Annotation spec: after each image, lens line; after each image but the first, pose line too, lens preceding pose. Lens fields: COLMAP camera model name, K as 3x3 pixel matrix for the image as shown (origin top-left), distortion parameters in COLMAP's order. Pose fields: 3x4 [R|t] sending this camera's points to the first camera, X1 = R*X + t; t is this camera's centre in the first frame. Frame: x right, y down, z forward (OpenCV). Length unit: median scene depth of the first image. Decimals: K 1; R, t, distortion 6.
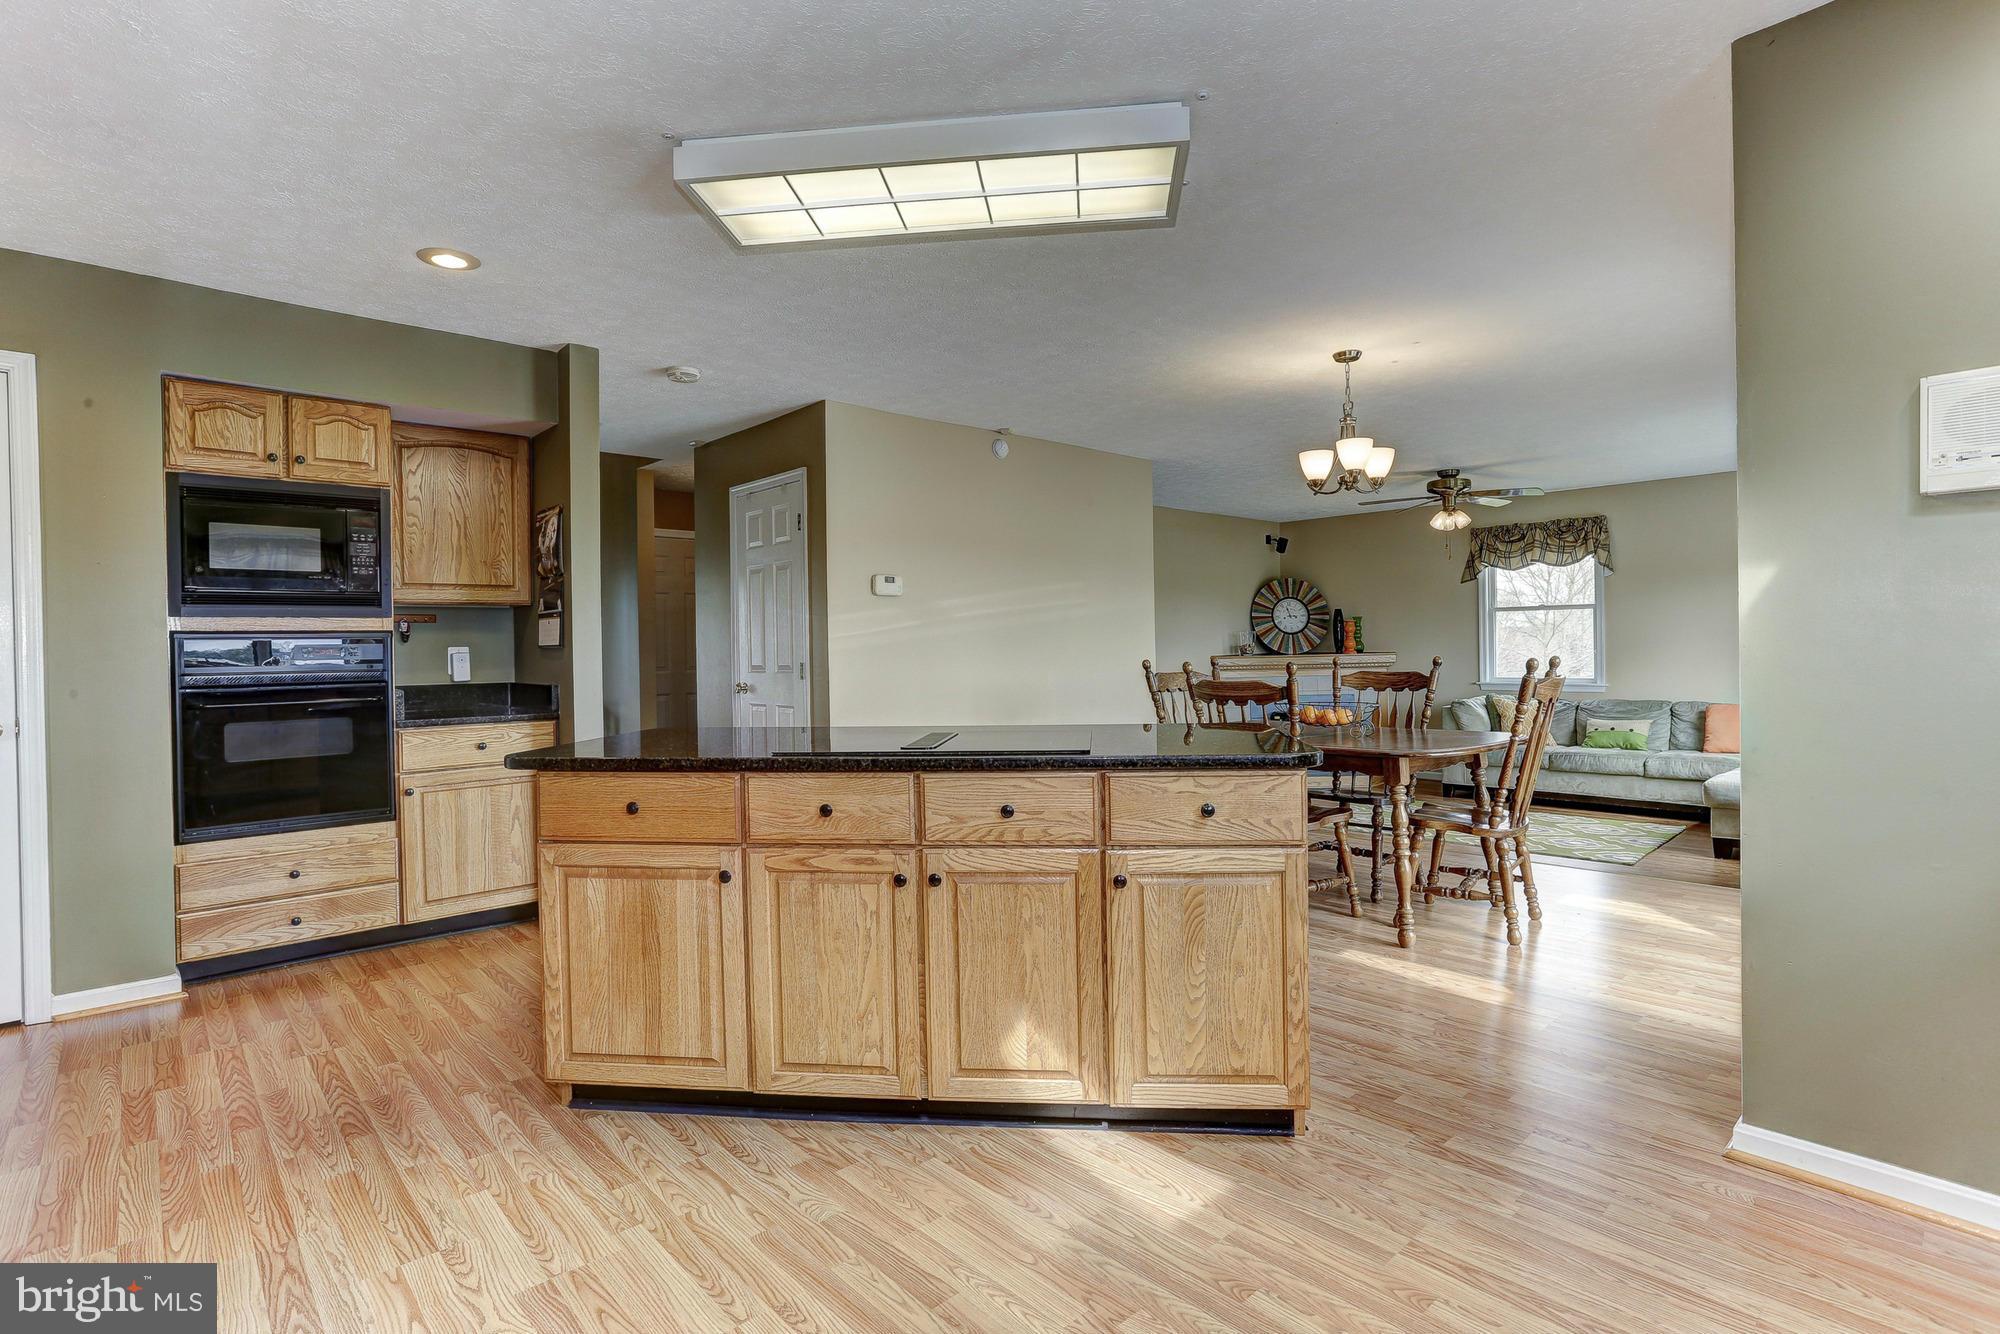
lens RADIAL K [[971.1, 0, 992.3], [0, 971.1, 652.8], [0, 0, 1]] dist [-0.050783, 0.030874]
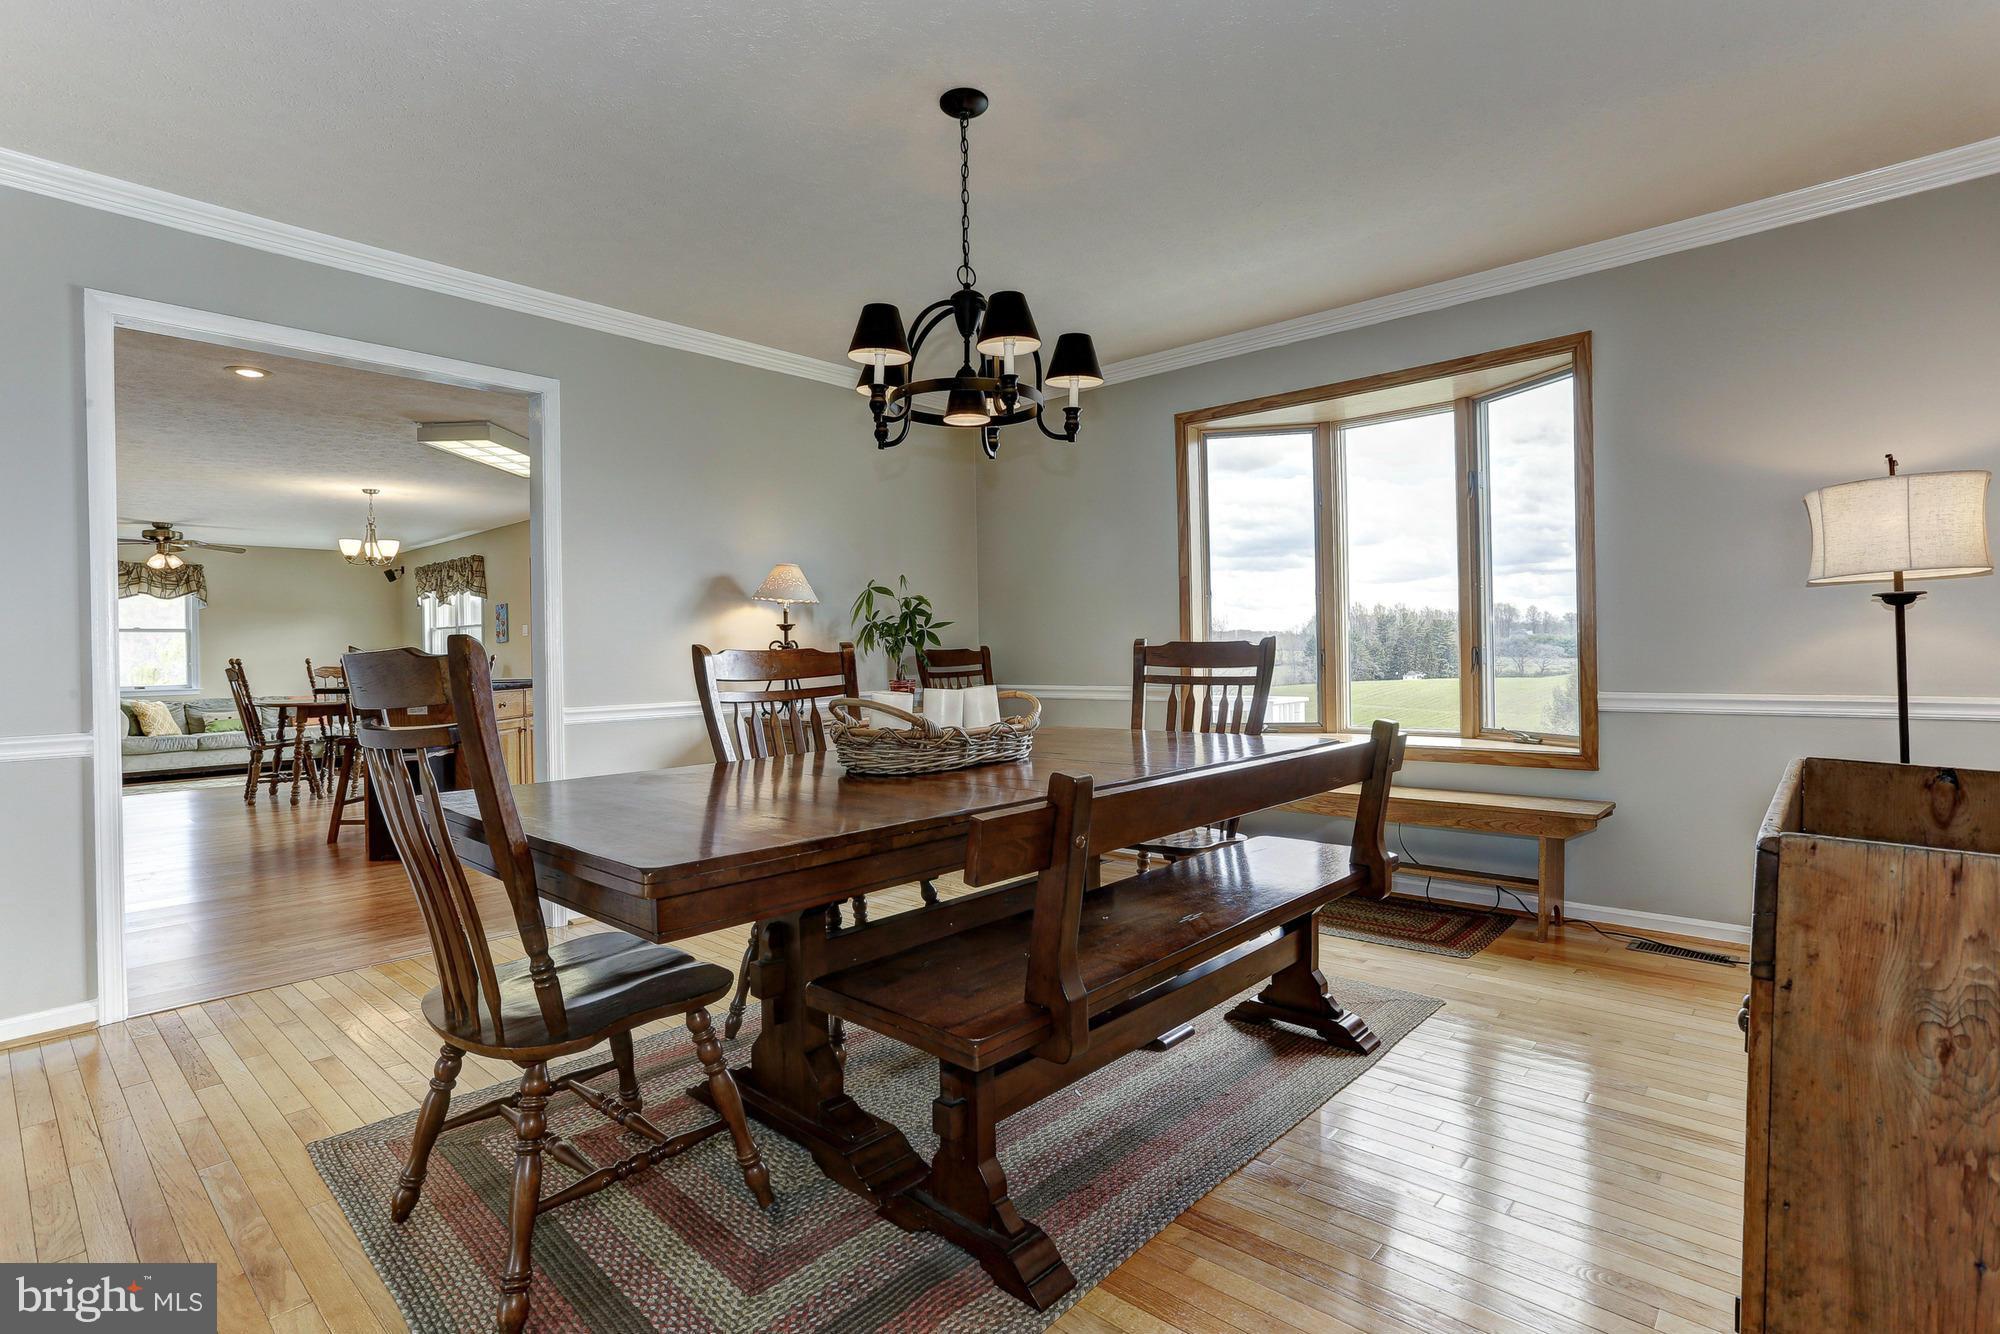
lens RADIAL K [[971.1, 0, 992.3], [0, 971.1, 652.8], [0, 0, 1]] dist [-0.050783, 0.030874]
pose [[-0.083371, 0.014384, 0.996415, -0.788196], [0.019655, 0.999725, -0.012787, 0.021449], [-0.996325, 0.018519, -0.083630, -0.012717]]
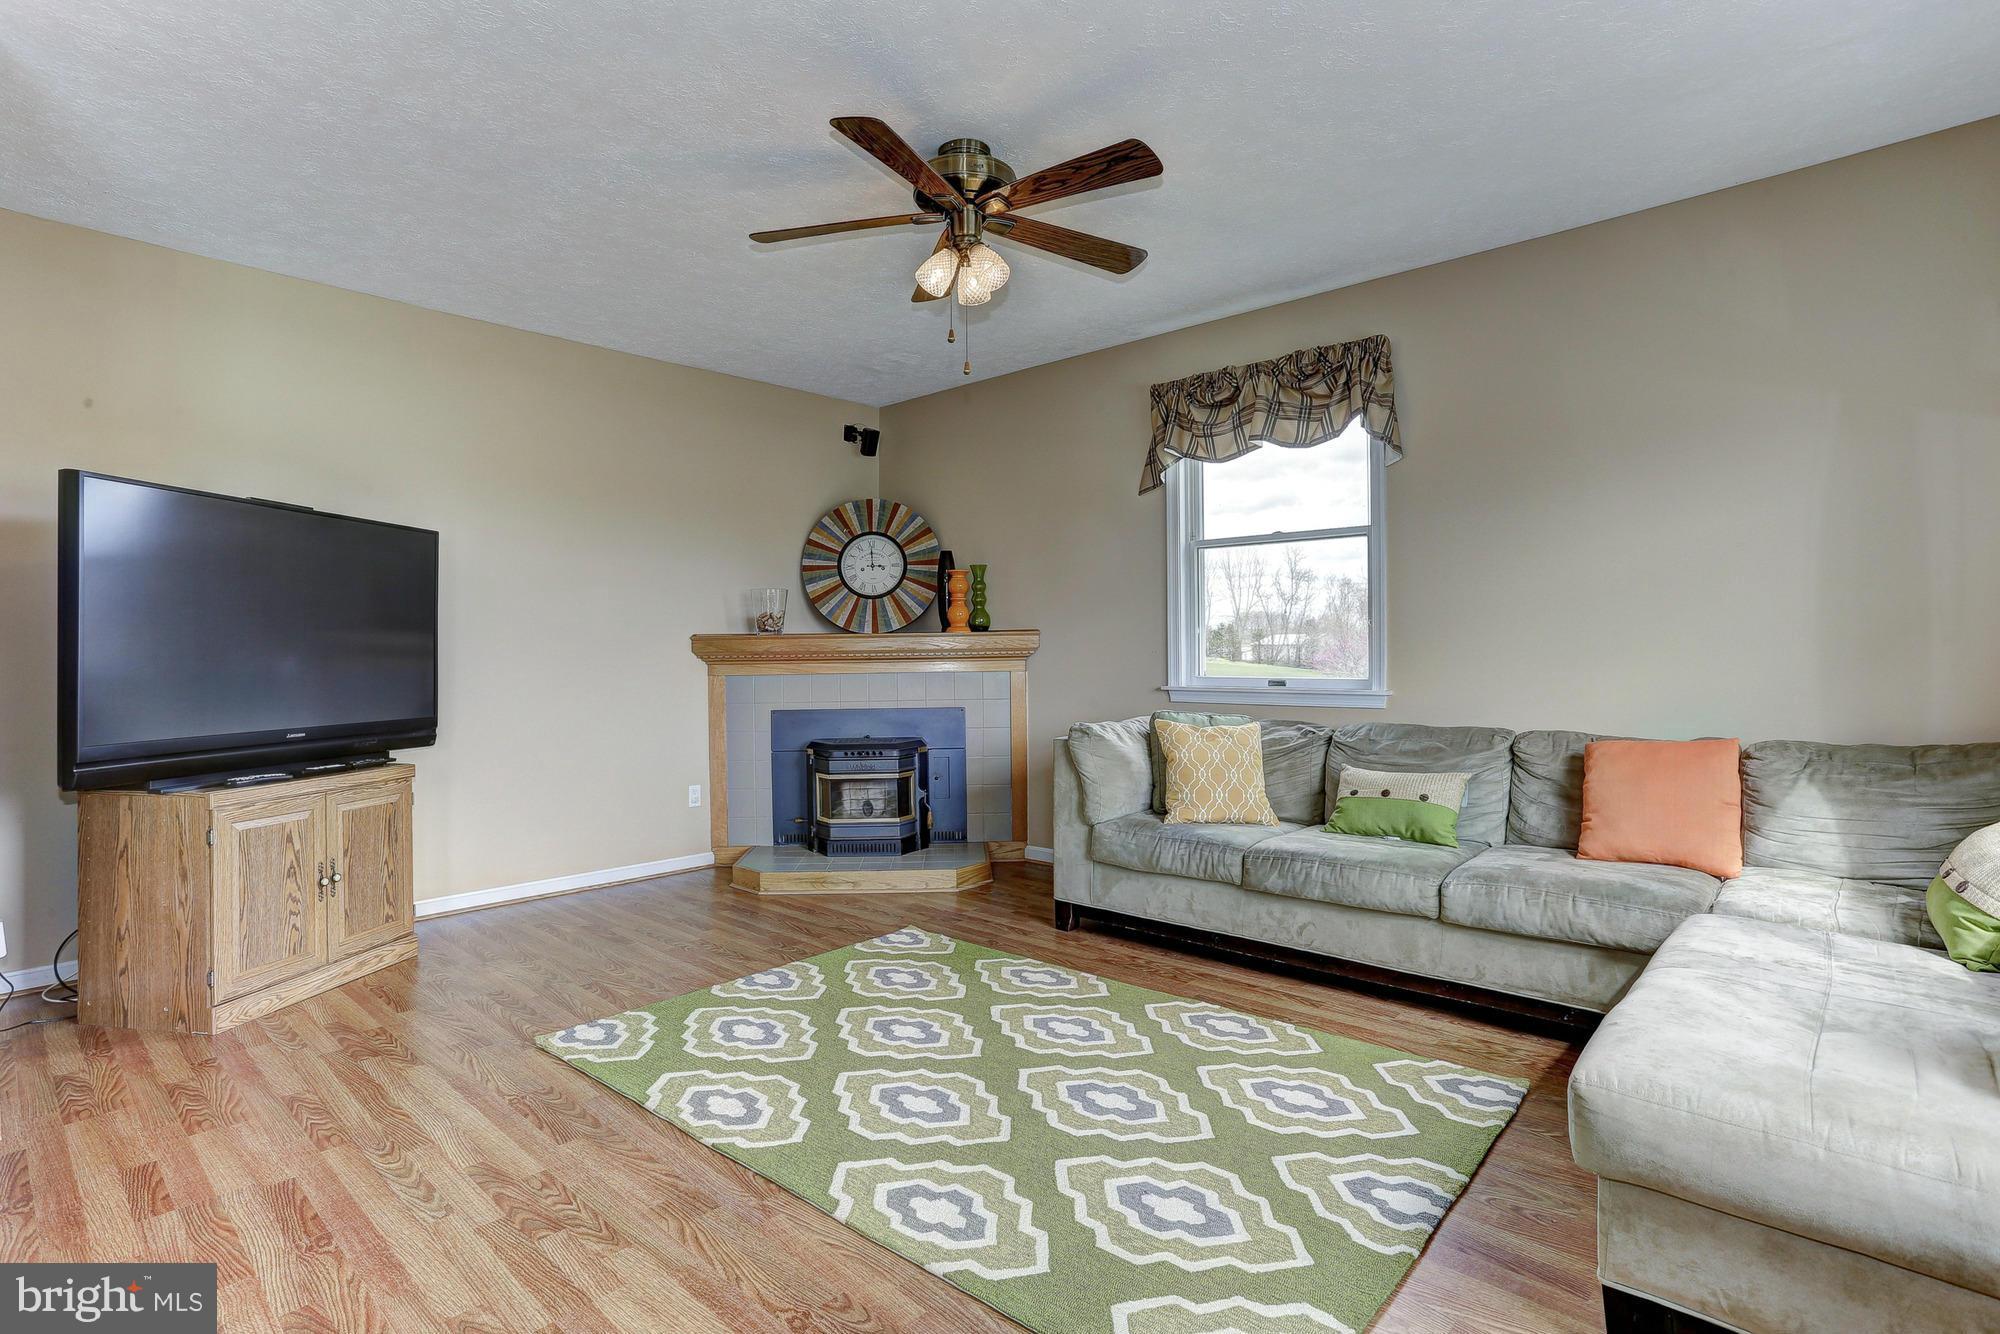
lens RADIAL K [[971.1, 0, 992.3], [0, 971.1, 652.8], [0, 0, 1]] dist [-0.050783, 0.030874]
pose [[0.996195, 0.007547, 0.086827, 0.394206], [-0.007229, 0.999966, -0.003979, 0.016528], [-0.086854, 0.003337, 0.996215, 0.526007]]
